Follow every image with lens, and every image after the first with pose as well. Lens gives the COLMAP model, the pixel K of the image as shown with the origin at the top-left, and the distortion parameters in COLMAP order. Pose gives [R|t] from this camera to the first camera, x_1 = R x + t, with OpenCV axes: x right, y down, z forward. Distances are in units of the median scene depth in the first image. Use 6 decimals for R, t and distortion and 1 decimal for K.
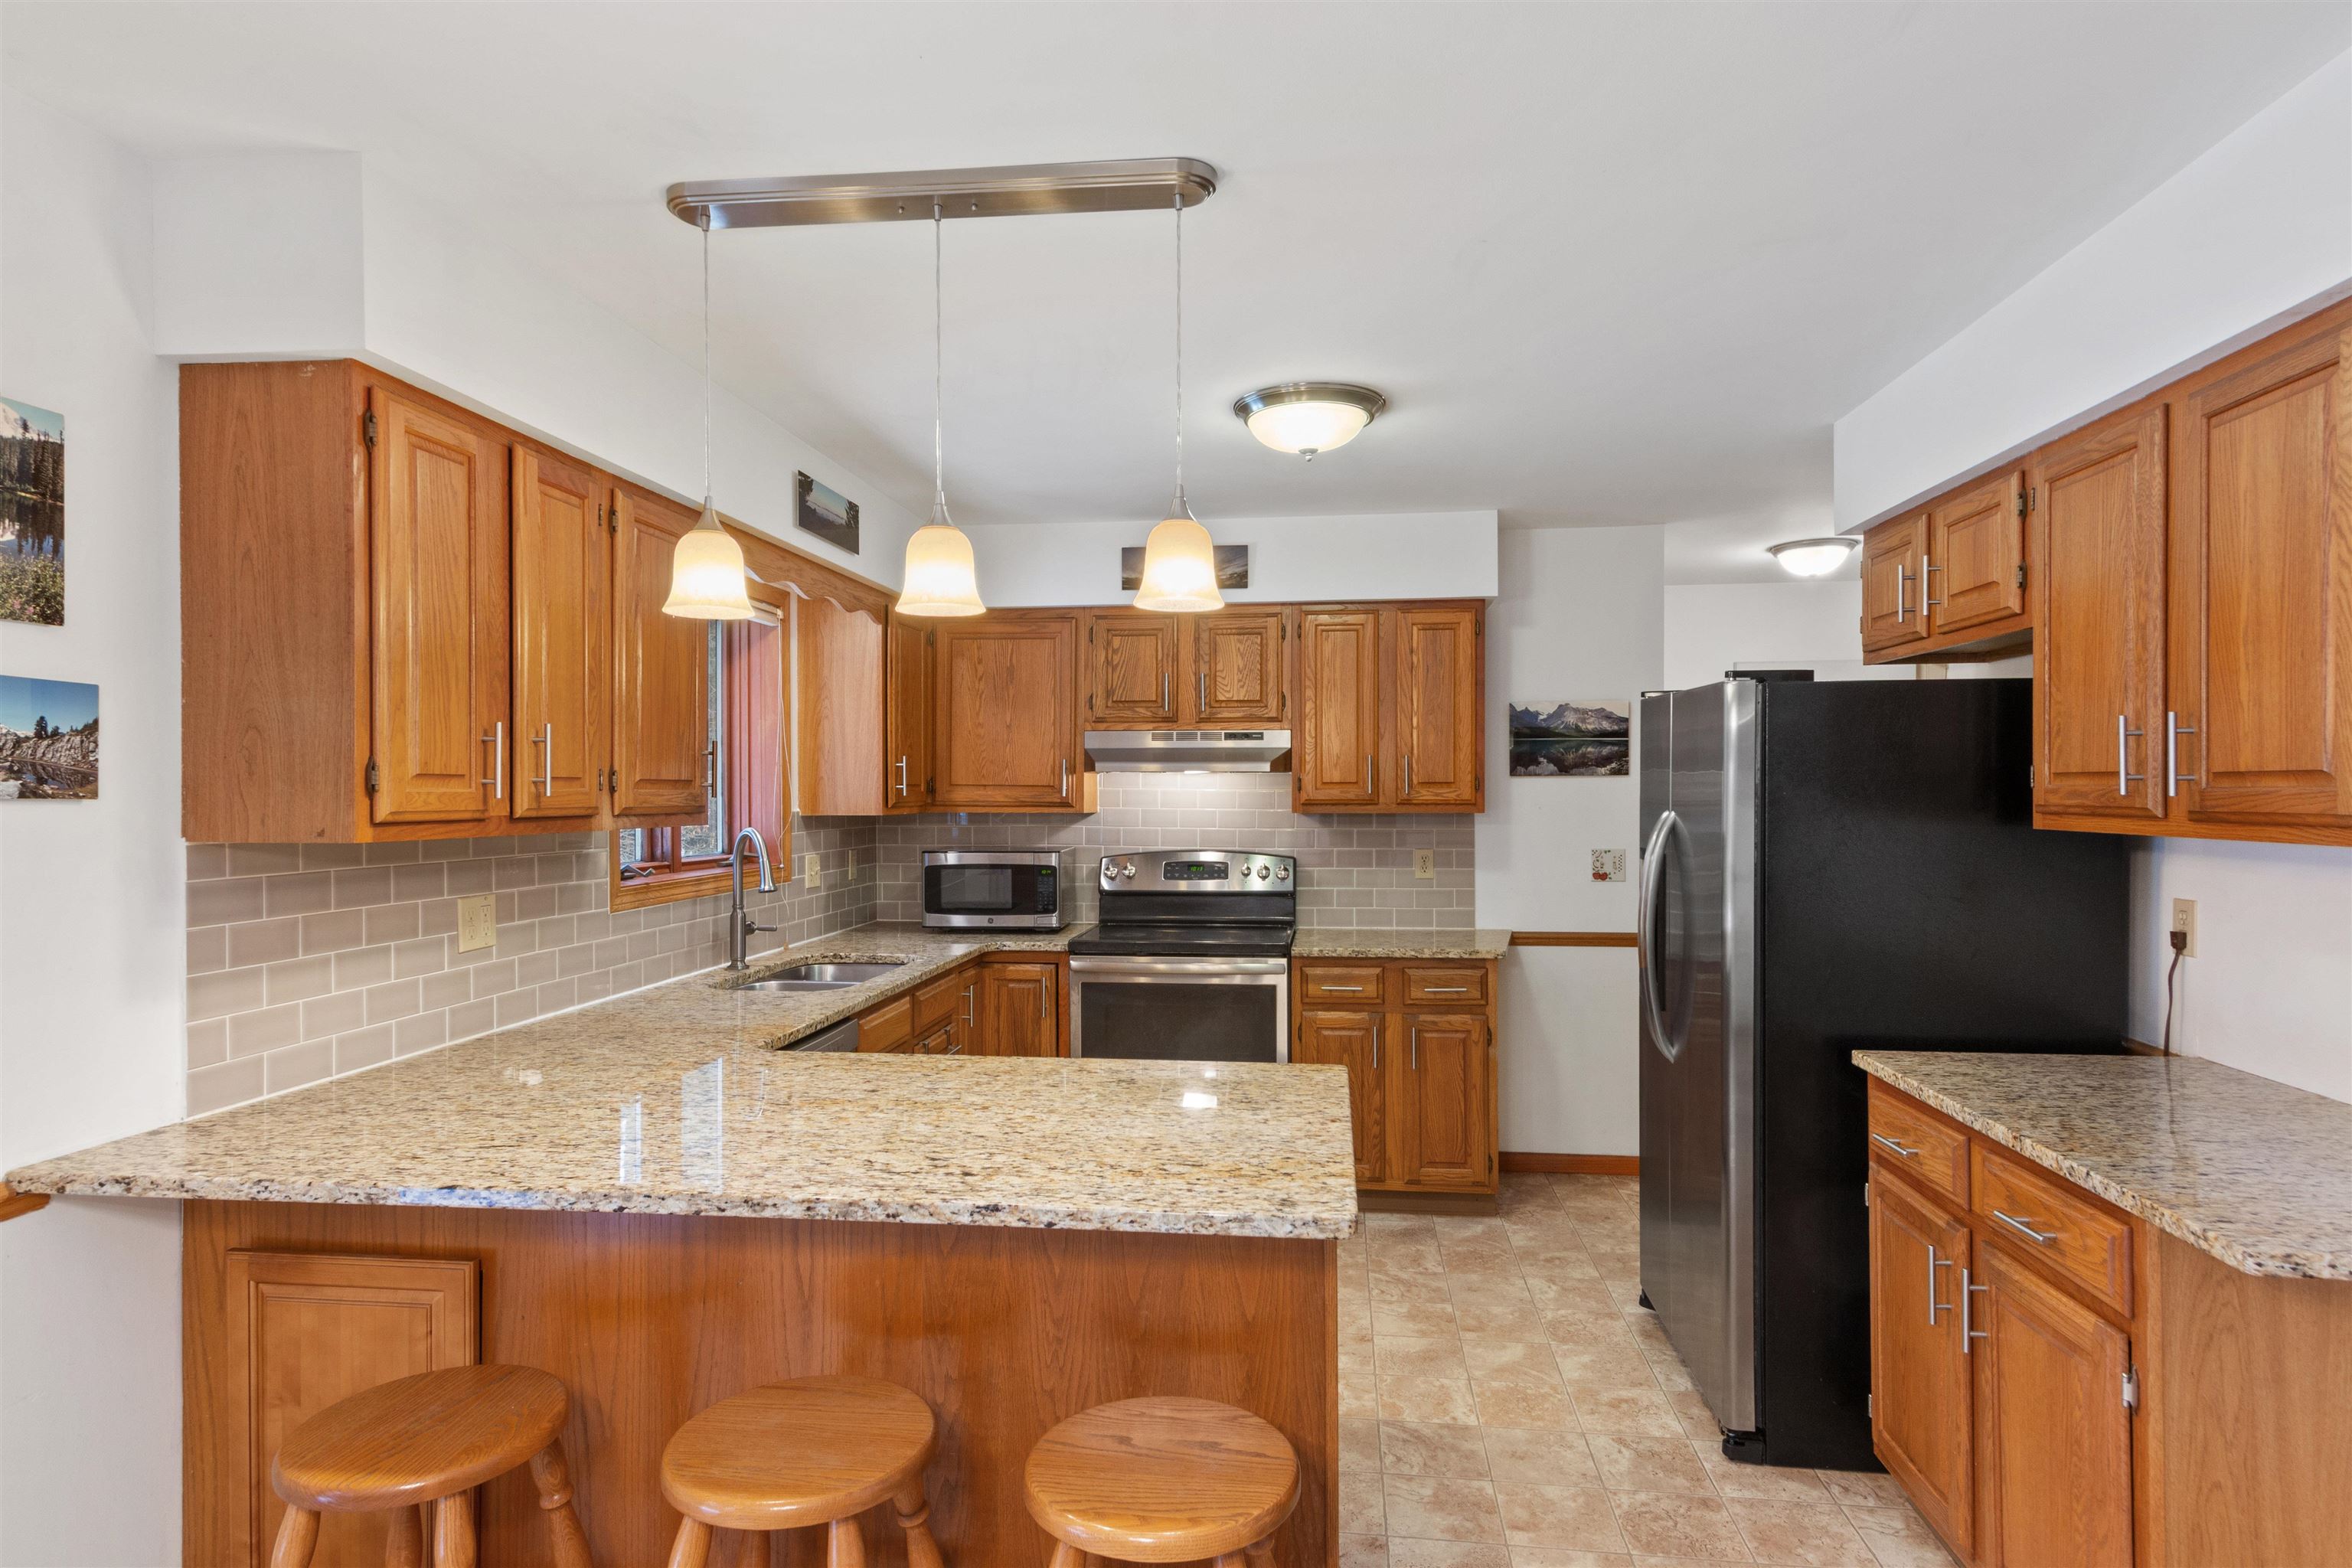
lens RADIAL K [[1398.9, 0, 1185.7], [0, 1398.9, 790.0], [0, 0, 1]] dist [0.035718, 0.000040]
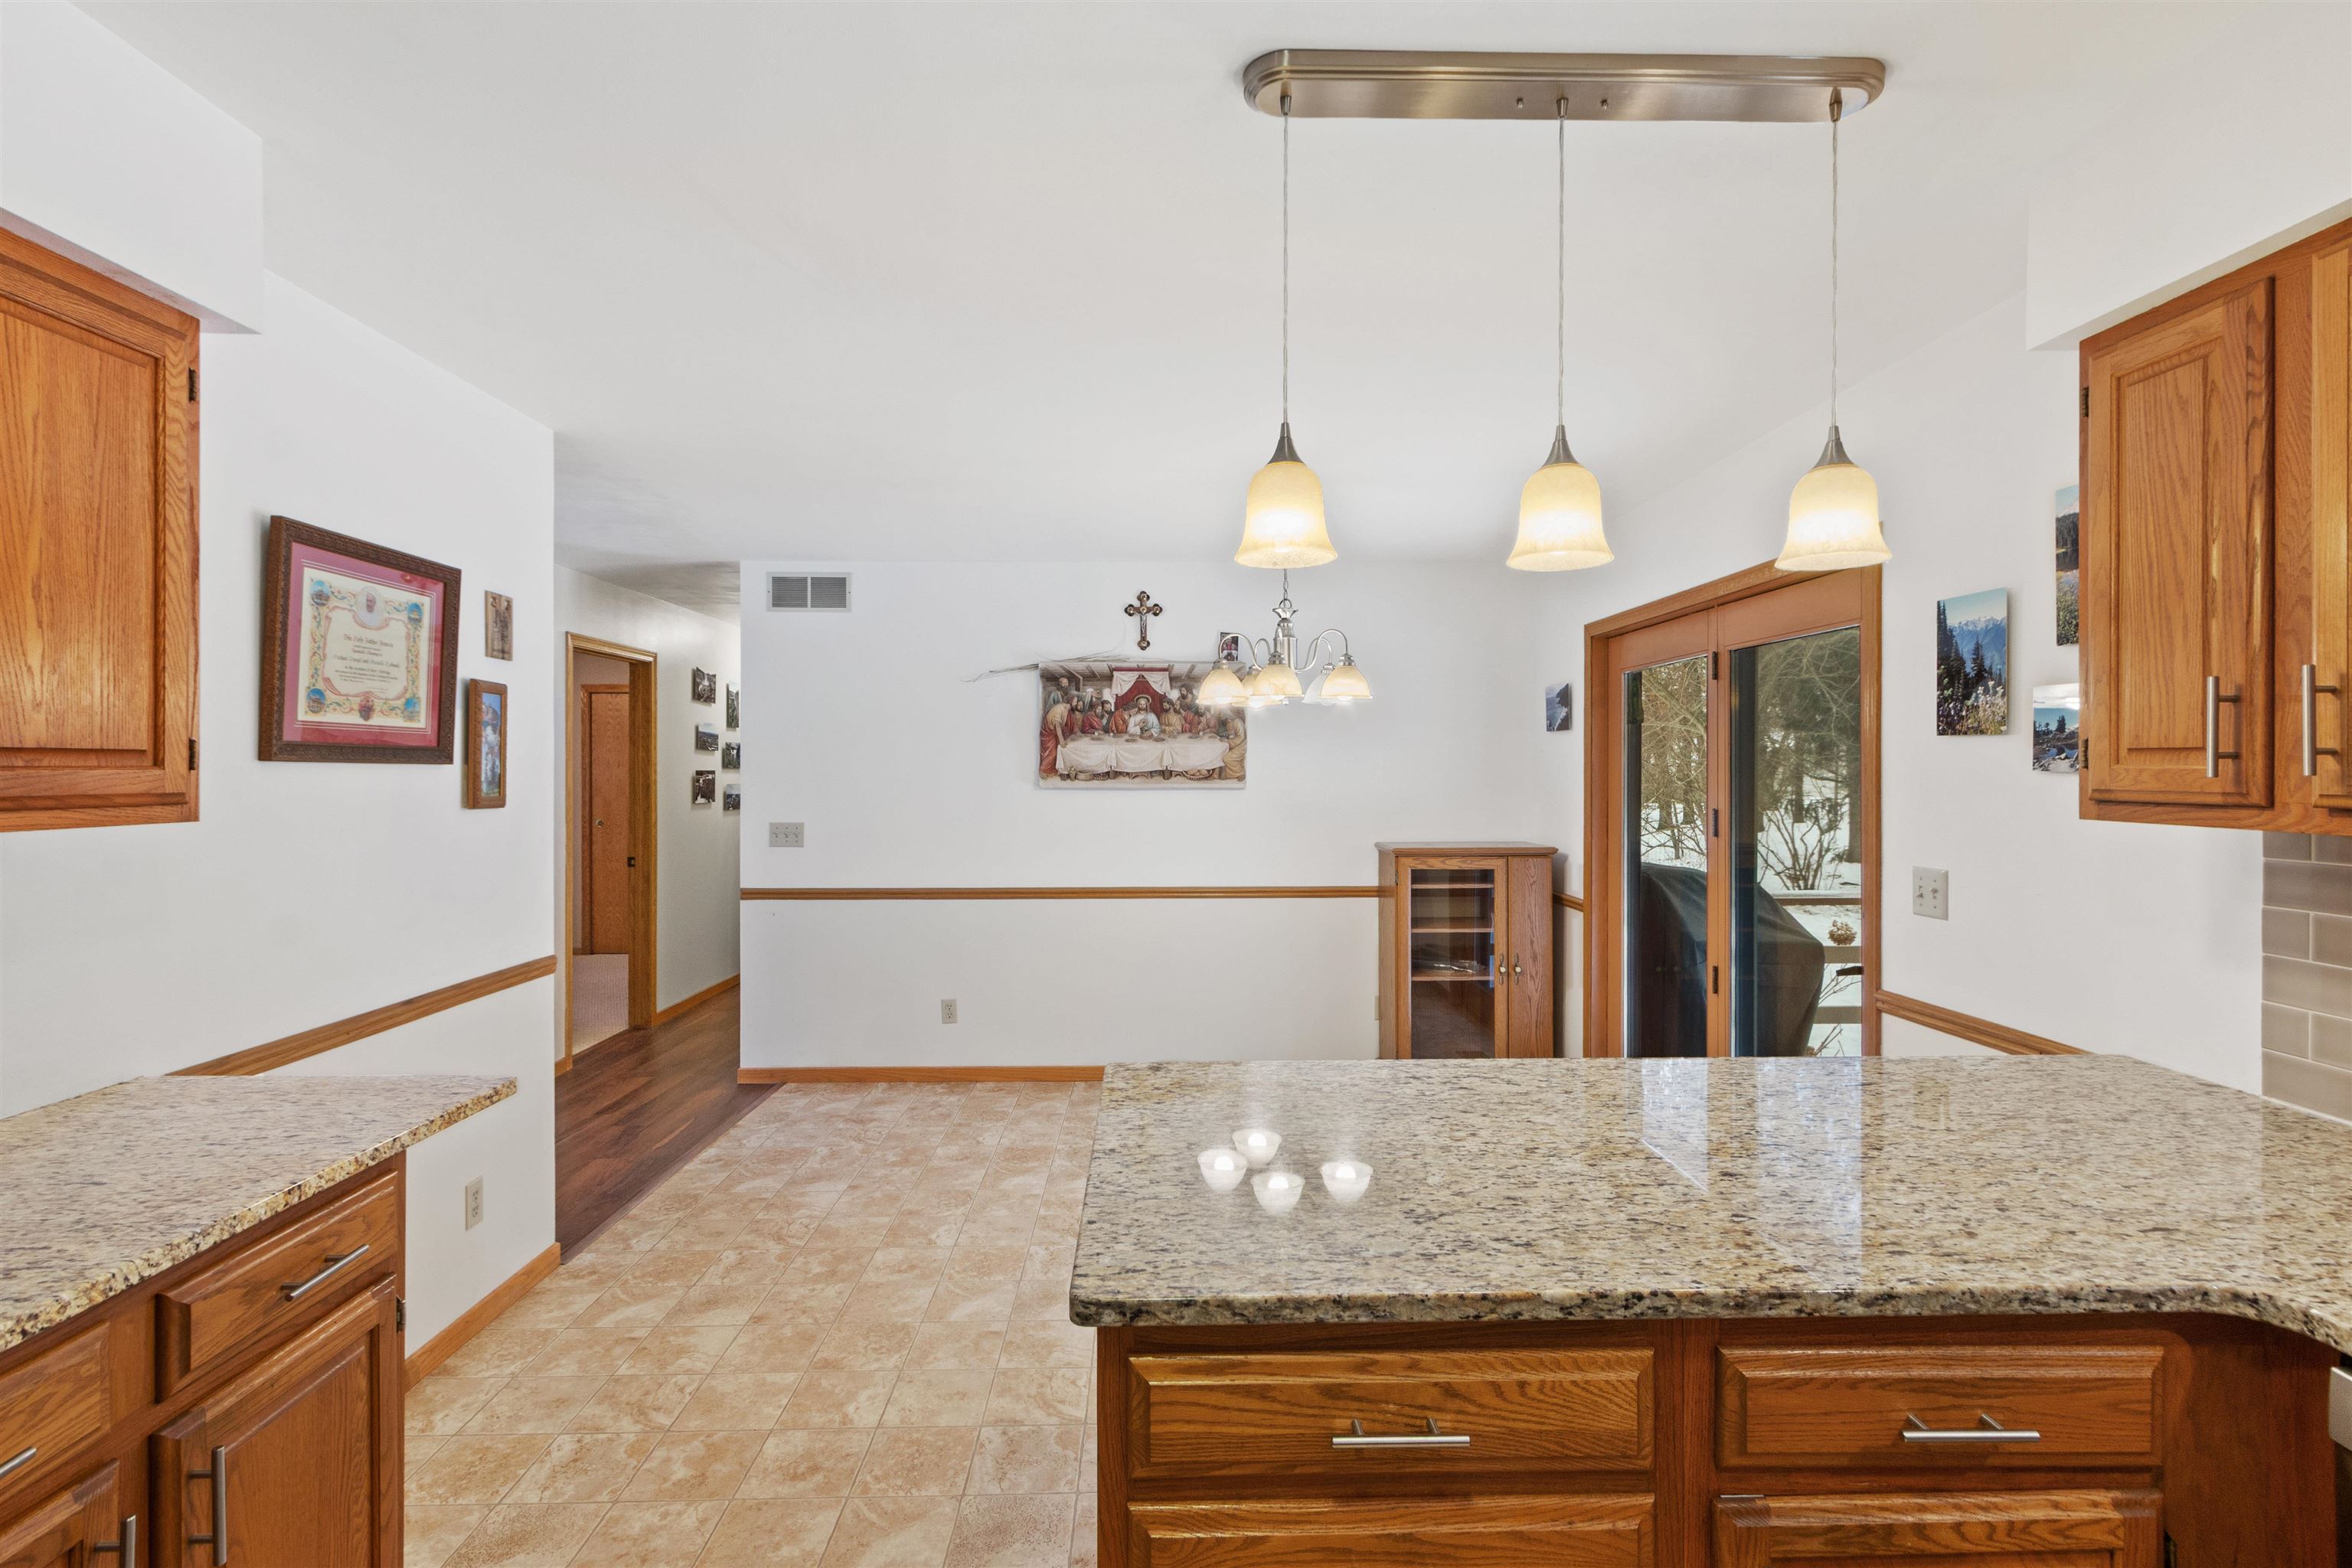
lens RADIAL K [[1108.8, 0, 1191.1], [0, 1108.8, 771.1], [0, 0, 1]] dist [0.006339, -0.001362]
pose [[-0.990356, 0.001973, -0.138529, 0.150288], [0.001472, 0.999992, 0.003718, -0.000970], [0.138535, 0.003478, -0.990351, 1.665676]]
